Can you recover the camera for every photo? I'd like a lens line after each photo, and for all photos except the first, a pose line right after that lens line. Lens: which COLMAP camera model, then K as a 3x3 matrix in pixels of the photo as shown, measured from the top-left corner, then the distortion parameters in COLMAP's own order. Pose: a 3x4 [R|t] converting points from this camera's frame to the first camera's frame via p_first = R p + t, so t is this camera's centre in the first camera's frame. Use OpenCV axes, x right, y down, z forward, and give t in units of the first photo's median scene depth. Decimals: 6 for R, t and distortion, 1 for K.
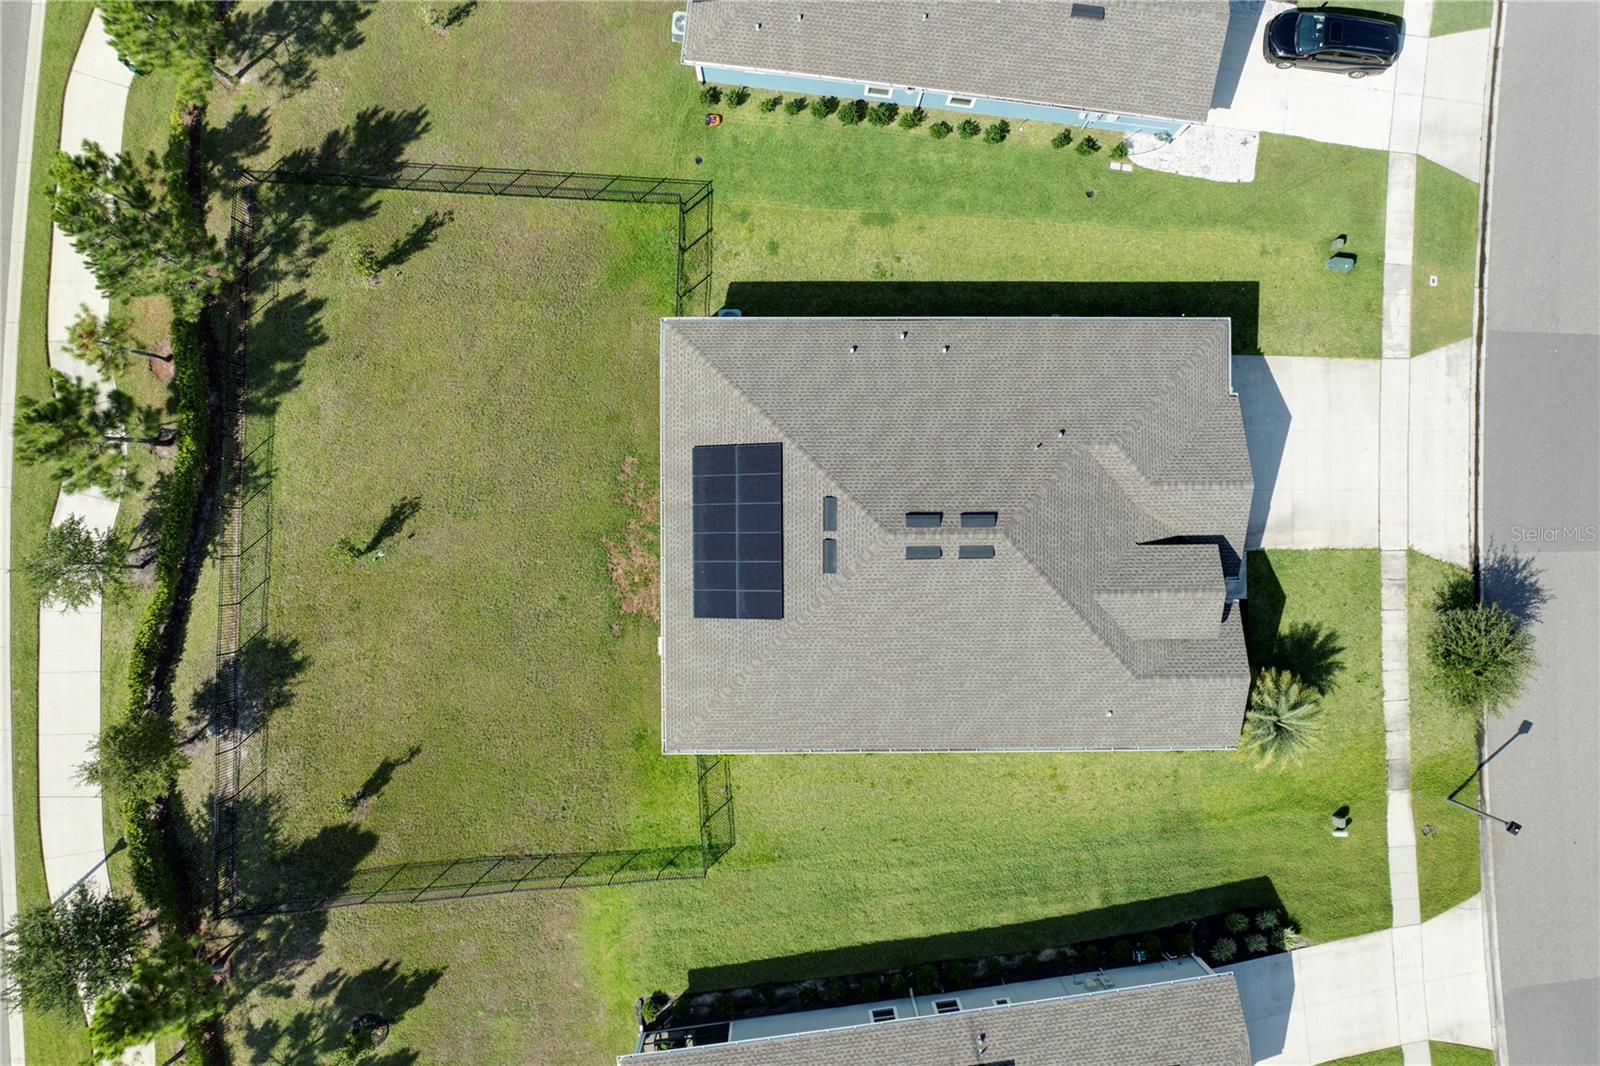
lens RADIAL K [[1124.9, 0, 795.9], [0, 1124.9, 556.5], [0, 0, 1]] dist [-0.035131, -0.002536]
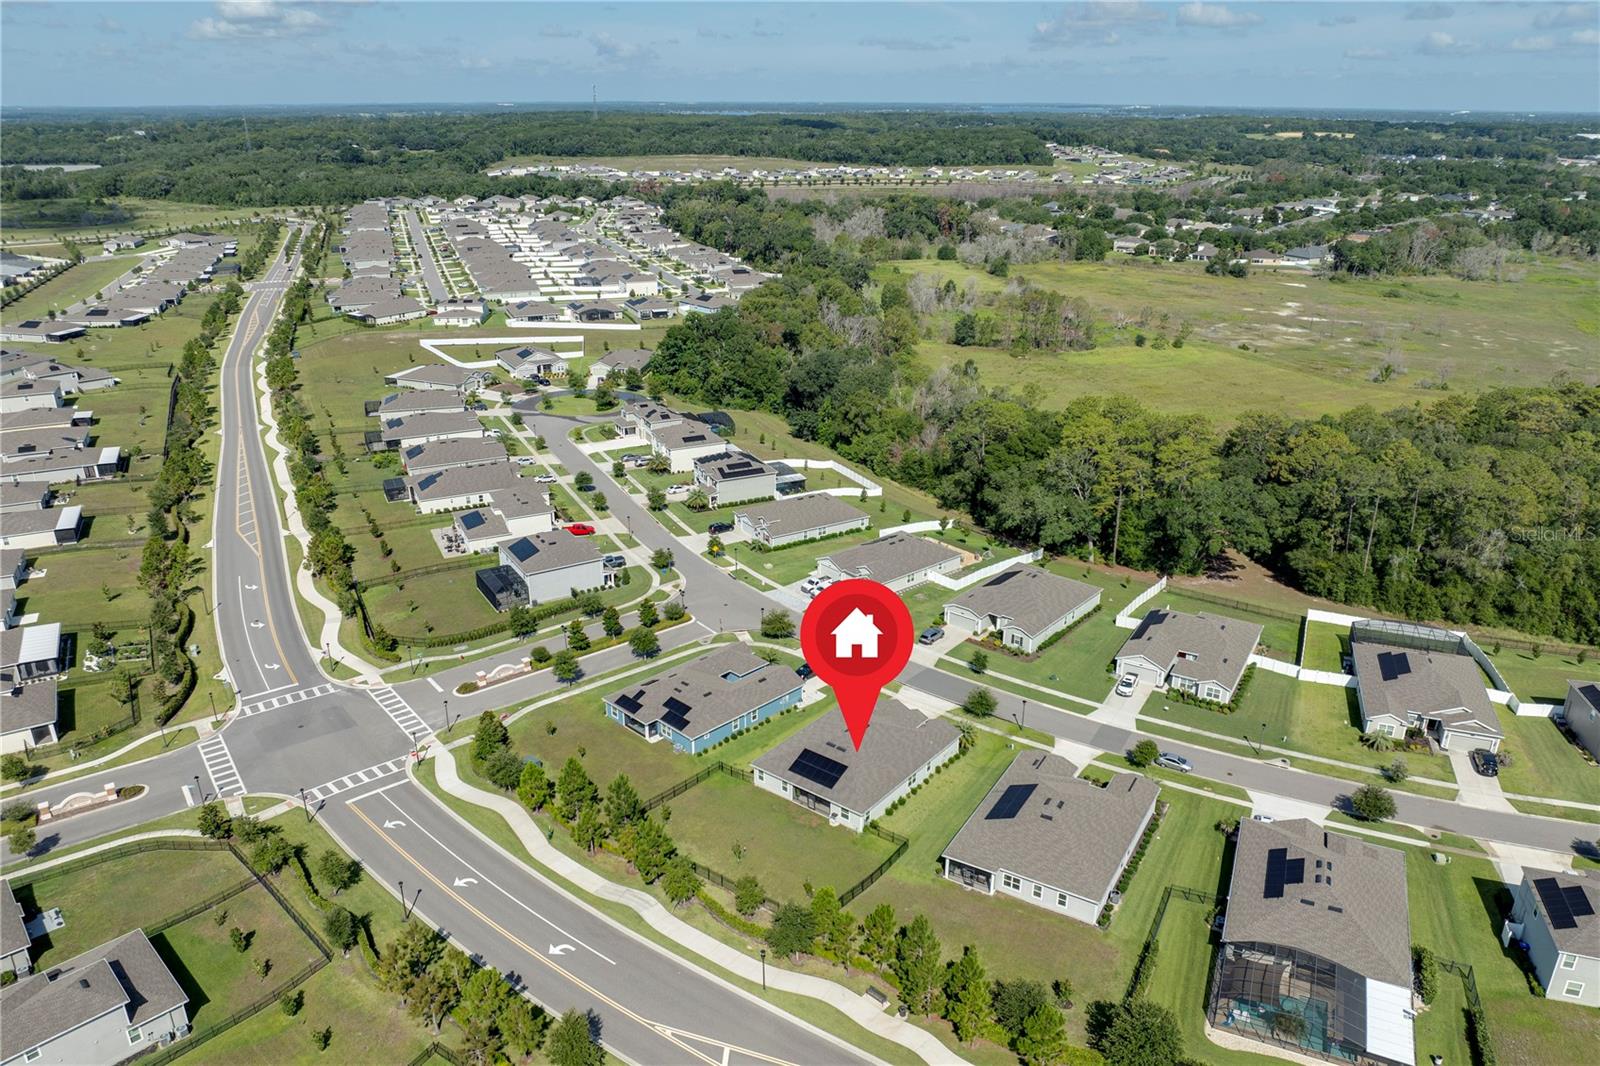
lens RADIAL K [[1124.9, 0, 804.0], [0, 1124.9, 562.3], [0, 0, 1]] dist [-0.035131, -0.002536]
pose [[0.617540, -0.313481, 0.721369, -1.999447], [0.786430, 0.230783, -0.572947, 1.493451], [0.013128, 0.921124, 0.389048, -0.703158]]
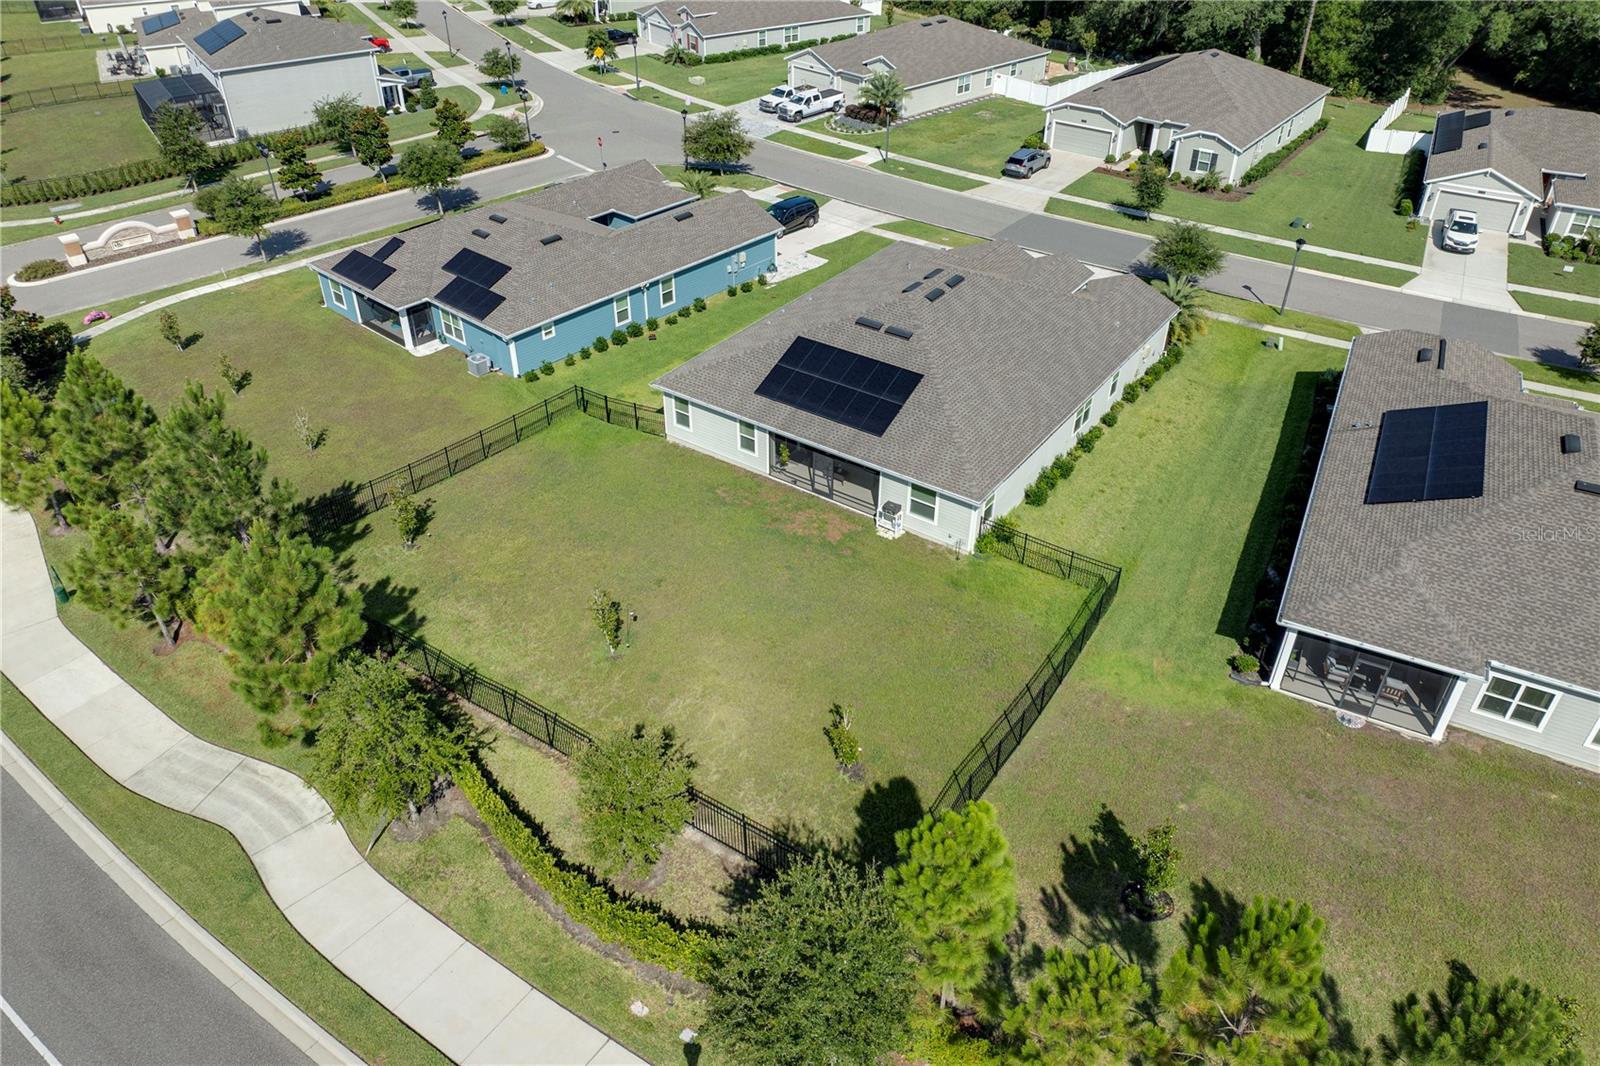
lens RADIAL K [[1124.9, 0, 801.6], [0, 1124.9, 531.2], [0, 0, 1]] dist [-0.035131, -0.002536]
pose [[0.576054, -0.481920, 0.660238, -0.826953], [0.817313, 0.327059, -0.474375, 0.495232], [0.012674, 0.812887, 0.582283, 0.419178]]
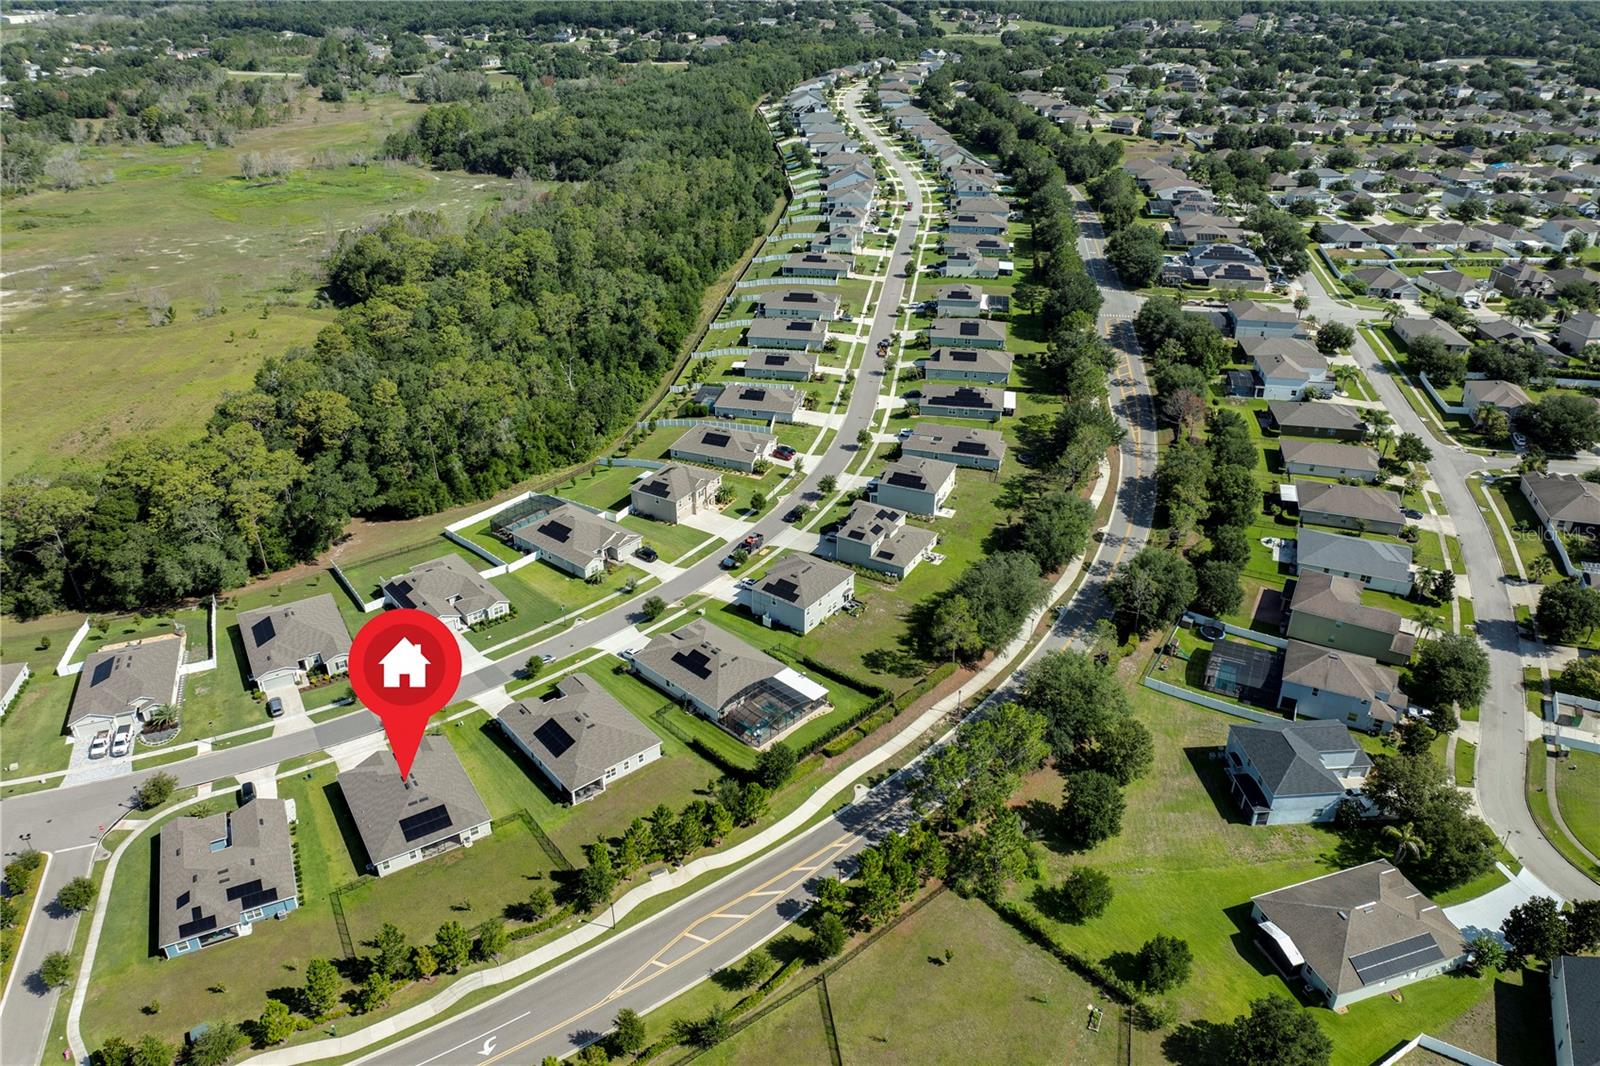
lens RADIAL K [[1124.9, 0, 802.5], [0, 1124.9, 524.2], [0, 0, 1]] dist [-0.035131, -0.002536]
pose [[-0.539637, -0.413626, 0.733284, -2.827174], [0.841896, -0.263417, 0.470980, -0.424743], [-0.001650, 0.871507, 0.490380, -1.581041]]
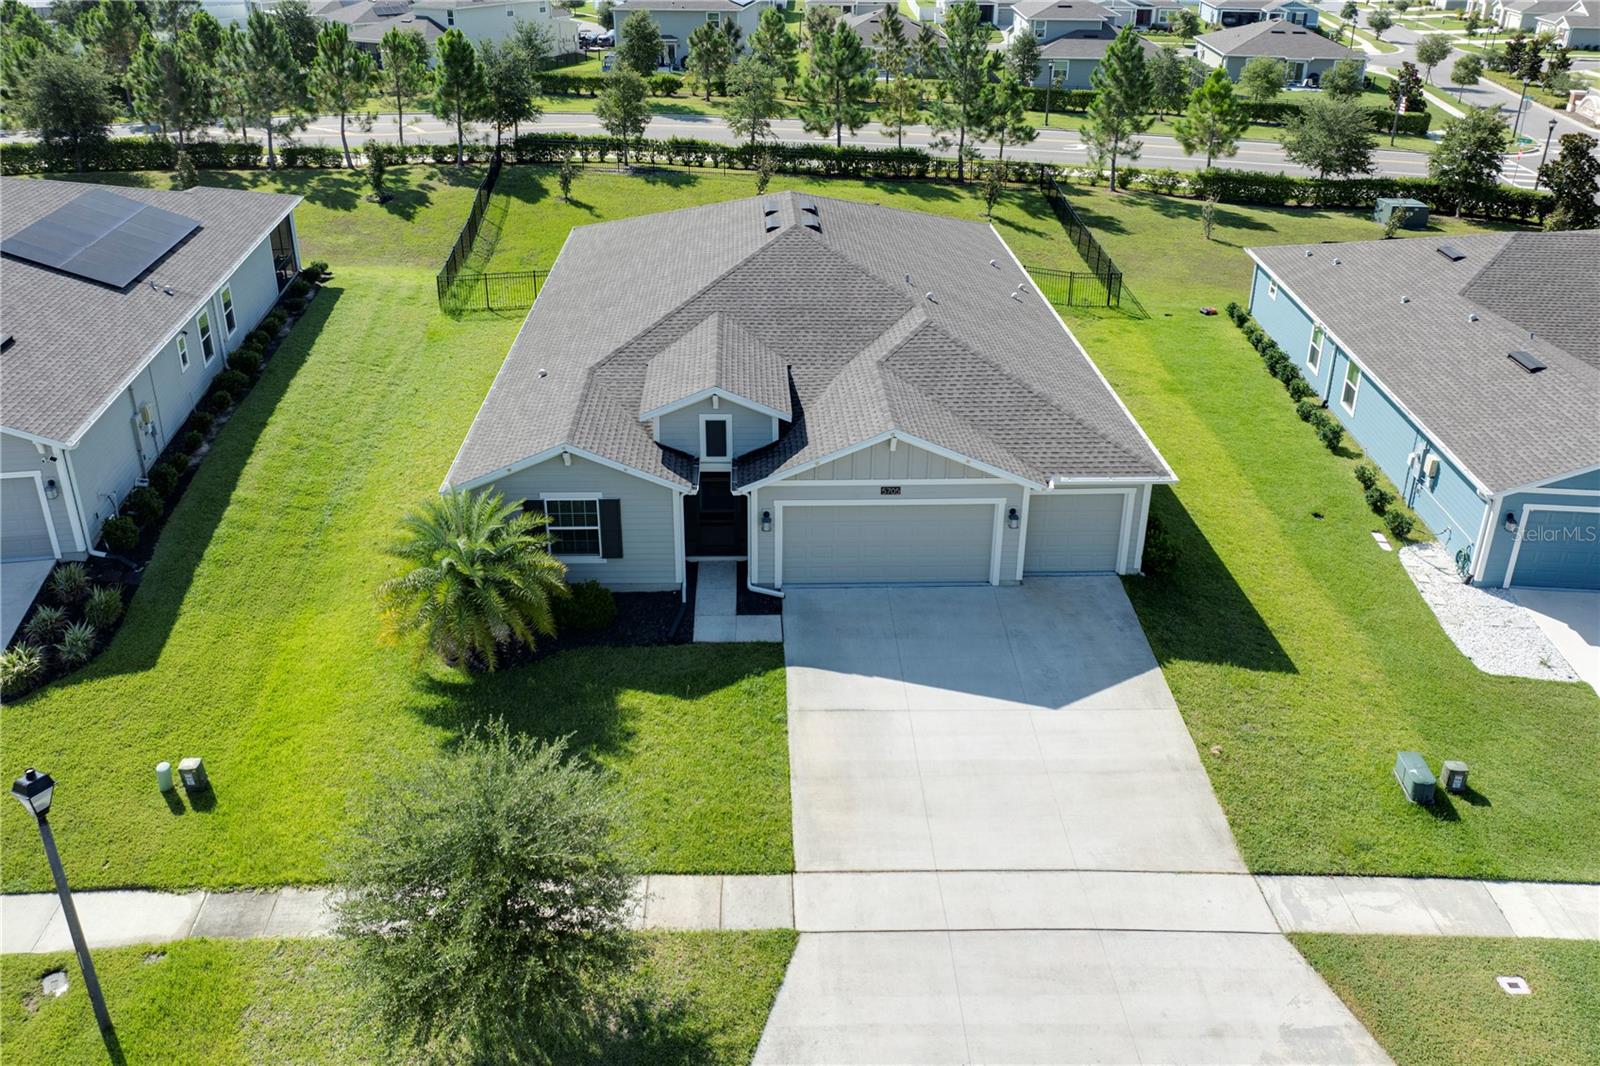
lens RADIAL K [[1133.9, 0, 754.1], [0, 1133.9, 431.8], [0, 0, 1]] dist [-0.039394, 0.006513]
pose [[0.002627, 0.416717, -0.909033, 0.865365], [-0.999972, -0.005318, -0.005327, 0.012064], [-0.007054, 0.909021, 0.416691, 0.698999]]
